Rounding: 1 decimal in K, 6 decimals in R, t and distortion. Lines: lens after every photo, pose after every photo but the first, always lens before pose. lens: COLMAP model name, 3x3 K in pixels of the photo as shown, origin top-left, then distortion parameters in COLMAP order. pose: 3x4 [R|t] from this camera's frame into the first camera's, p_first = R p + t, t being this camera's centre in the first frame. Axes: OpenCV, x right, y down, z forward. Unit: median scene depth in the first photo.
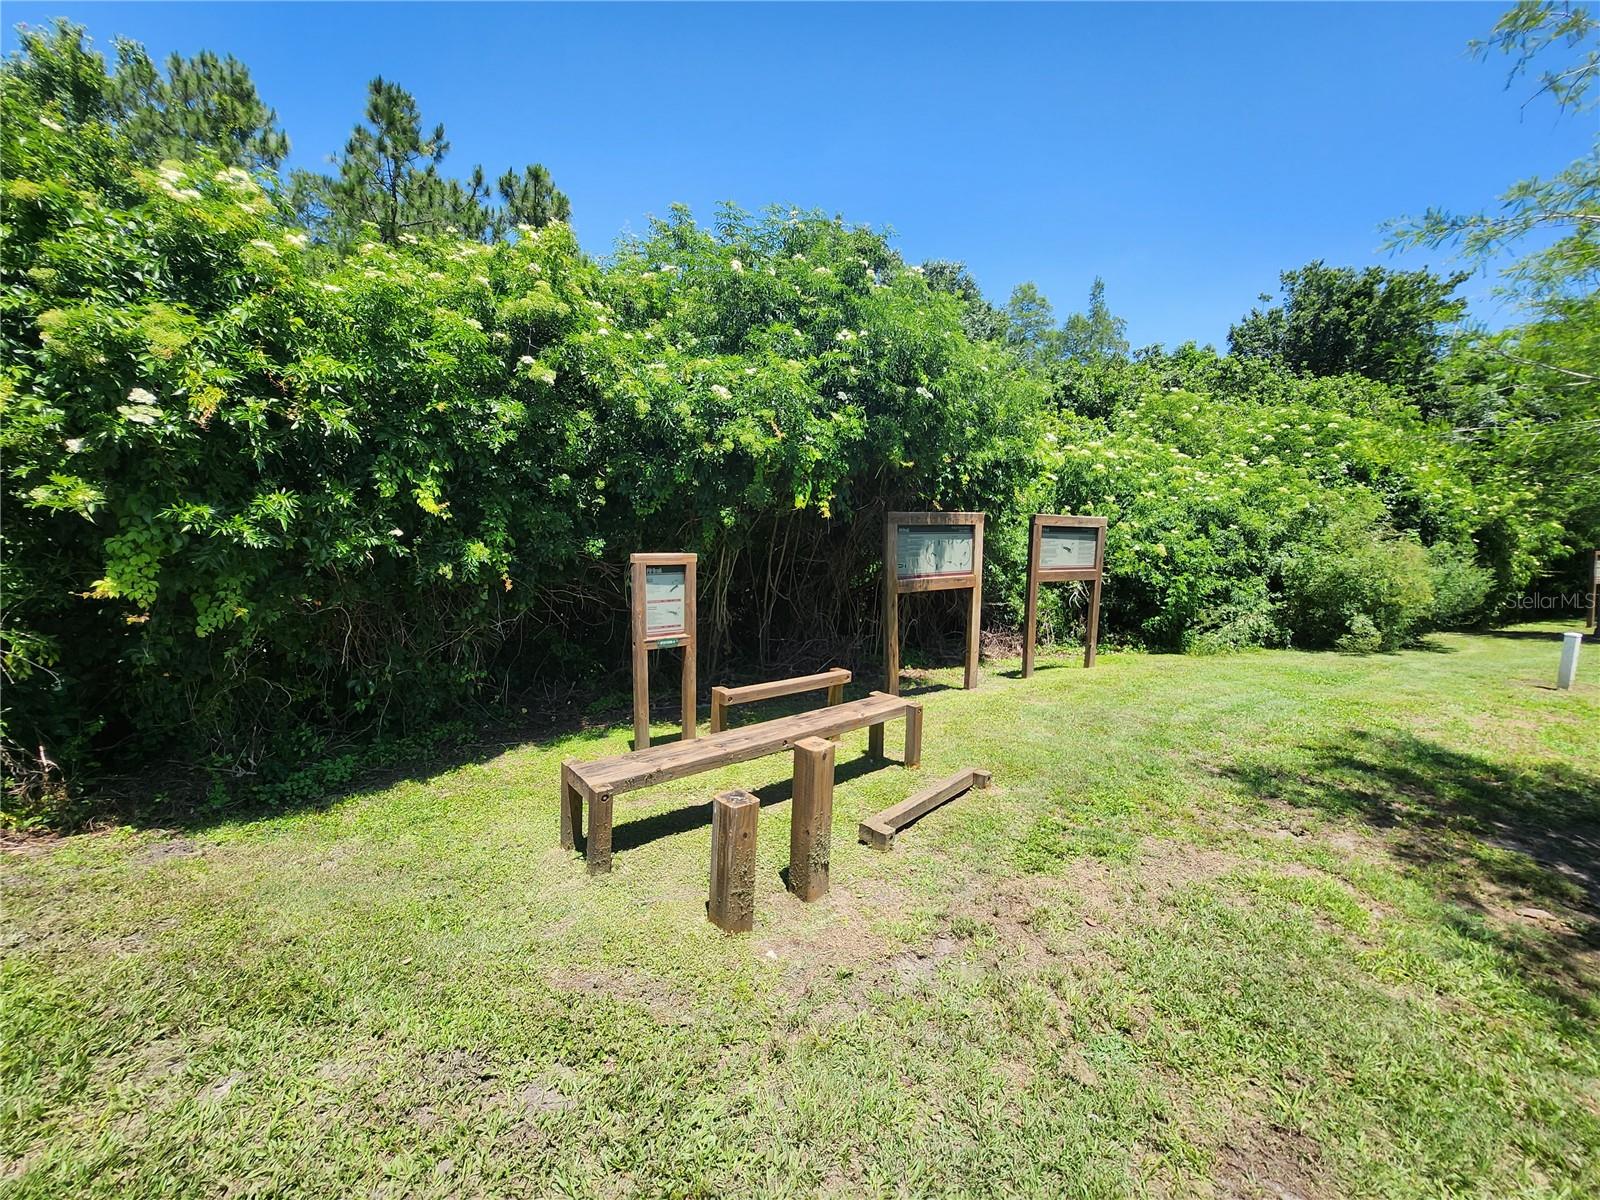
lens RADIAL K [[647.6, 0, 796.0], [0, 647.6, 608.3], [0, 0, 1]] dist [-0.020140, -0.000302]
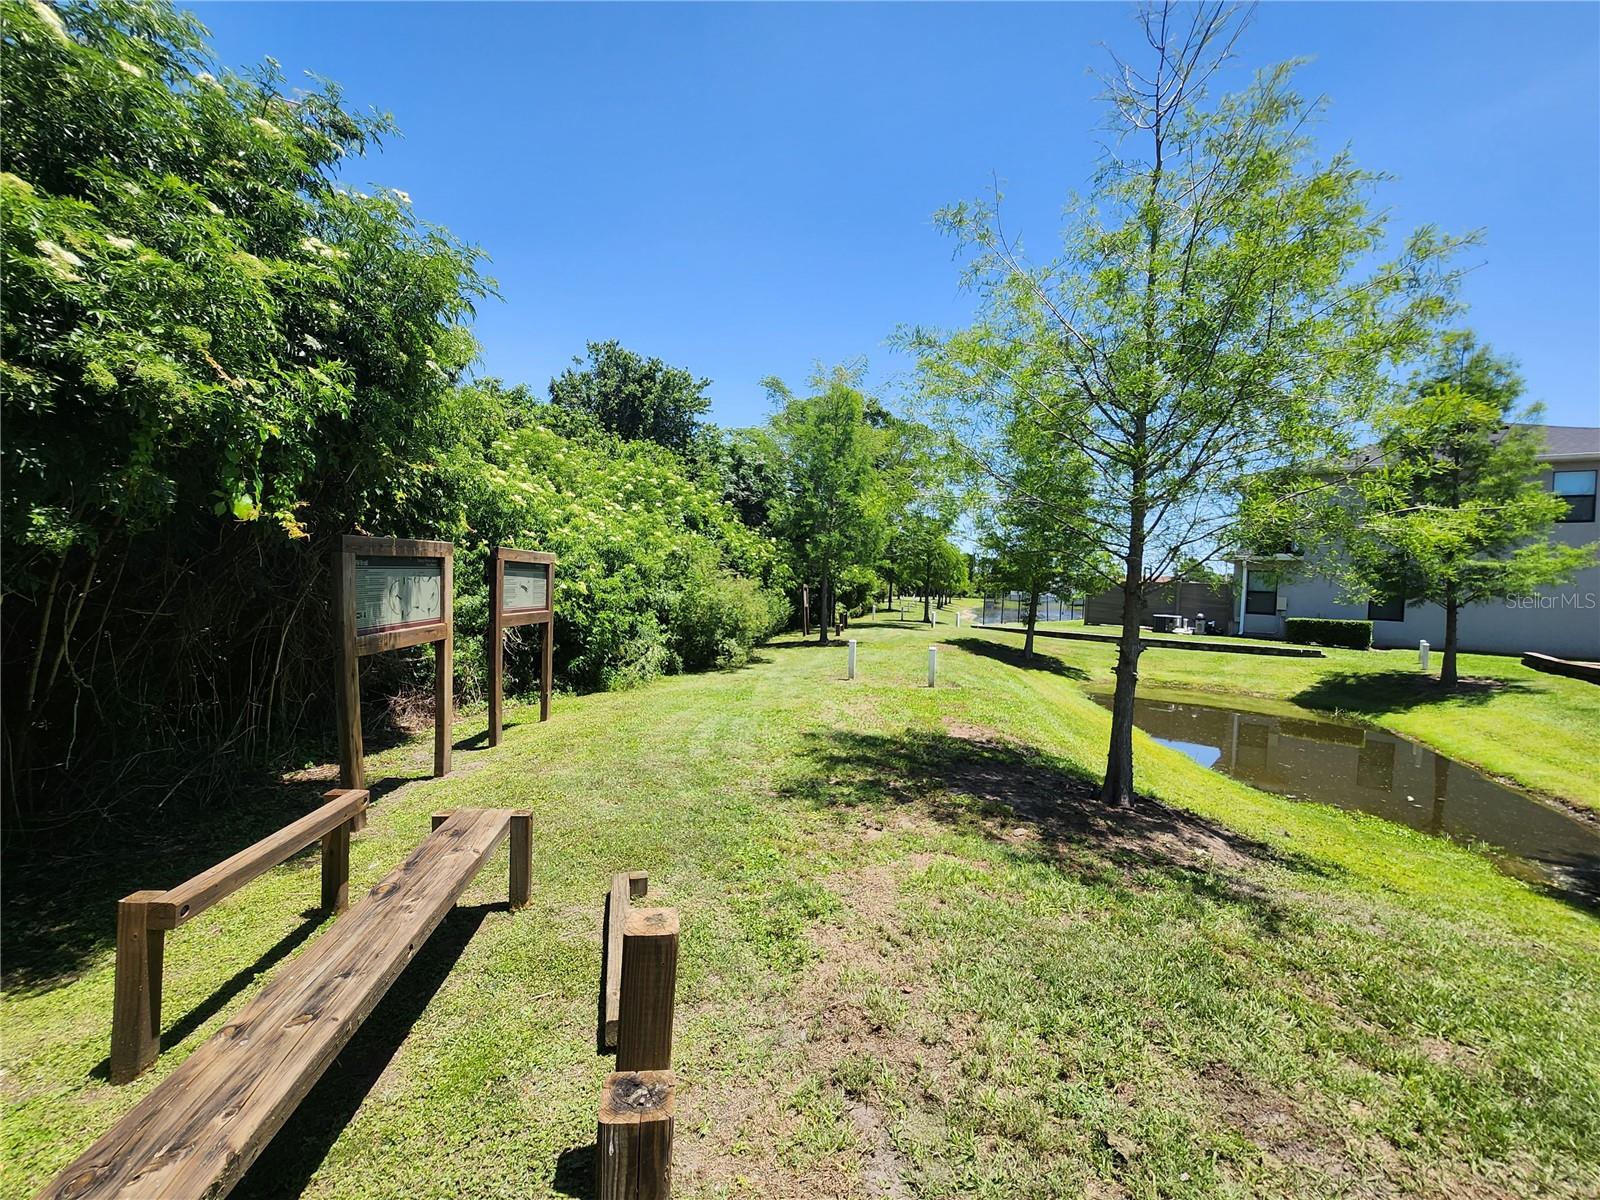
lens RADIAL K [[683.4, 0, 799.3], [0, 683.4, 604.5], [0, 0, 1]] dist [-0.026699, 0.004449]
pose [[0.544126, -0.031412, 0.838415, -0.172927], [0.089096, 0.995812, -0.020513, -0.021261], [-0.834259, 0.085861, 0.544646, 0.227747]]
